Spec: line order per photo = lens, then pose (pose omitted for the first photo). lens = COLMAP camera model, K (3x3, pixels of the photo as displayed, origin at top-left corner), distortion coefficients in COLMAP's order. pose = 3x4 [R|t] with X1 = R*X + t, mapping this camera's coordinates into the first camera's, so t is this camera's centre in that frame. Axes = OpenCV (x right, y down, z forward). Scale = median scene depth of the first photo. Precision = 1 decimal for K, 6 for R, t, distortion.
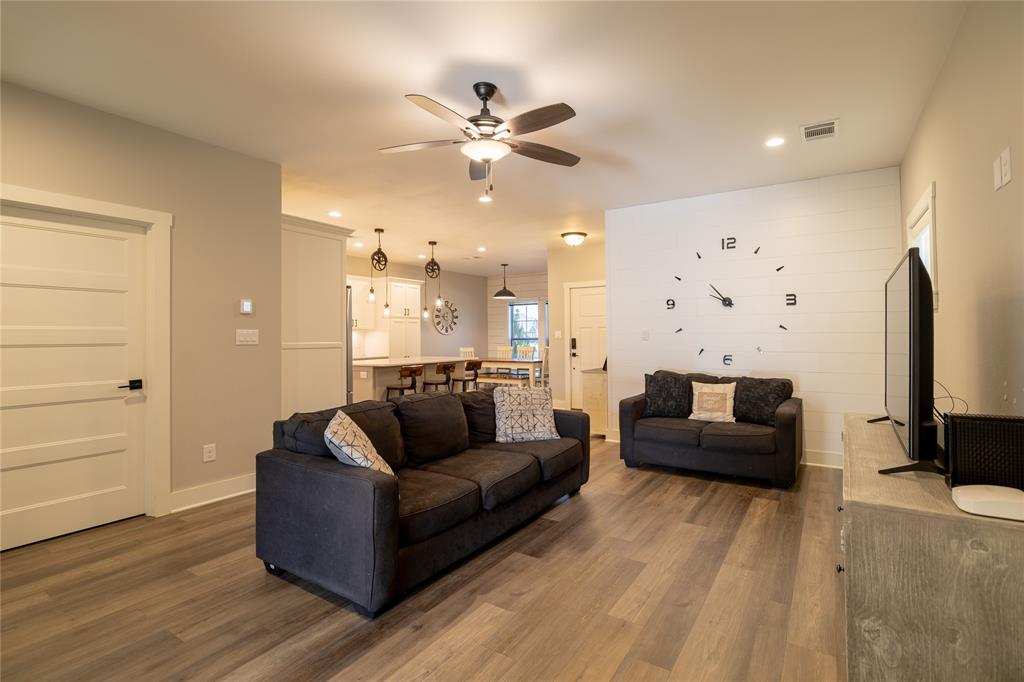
lens RADIAL K [[473.1, 0, 514.1], [0, 473.1, 334.7], [0, 0, 1]] dist [-0.001729, 0.000293]
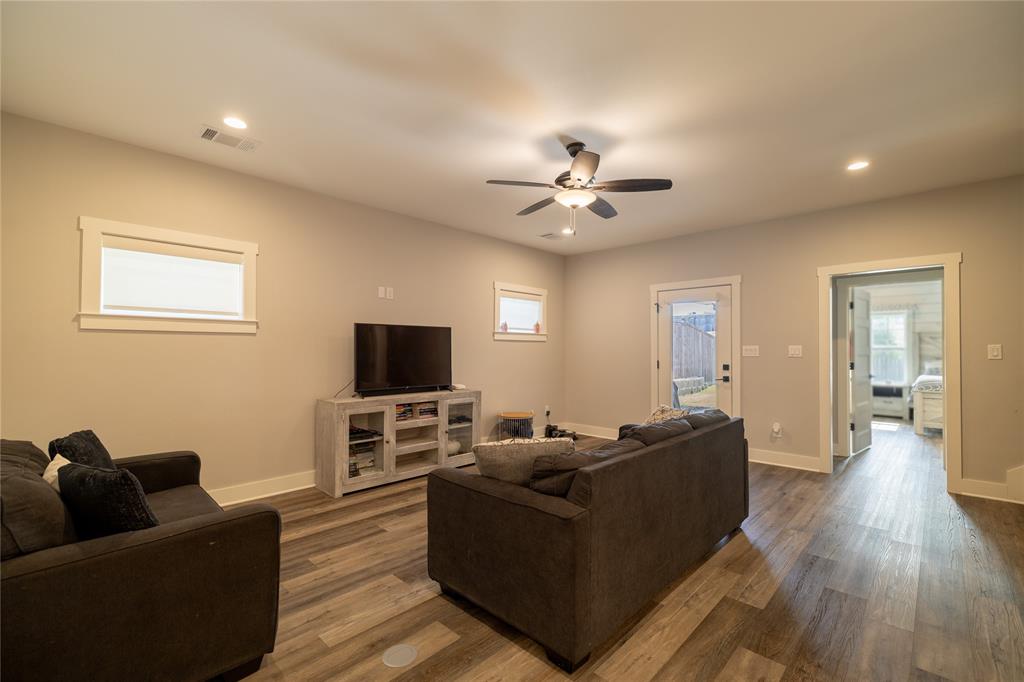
lens RADIAL K [[444.9, 0, 511.5], [0, 444.9, 341.5], [0, 0, 1]] dist [-0.000685, -0.000032]
pose [[-0.986631, 0.001648, 0.162962, -0.067177], [0.000691, 0.999982, -0.005927, -0.021470], [-0.162969, -0.005735, -0.986615, 1.615075]]
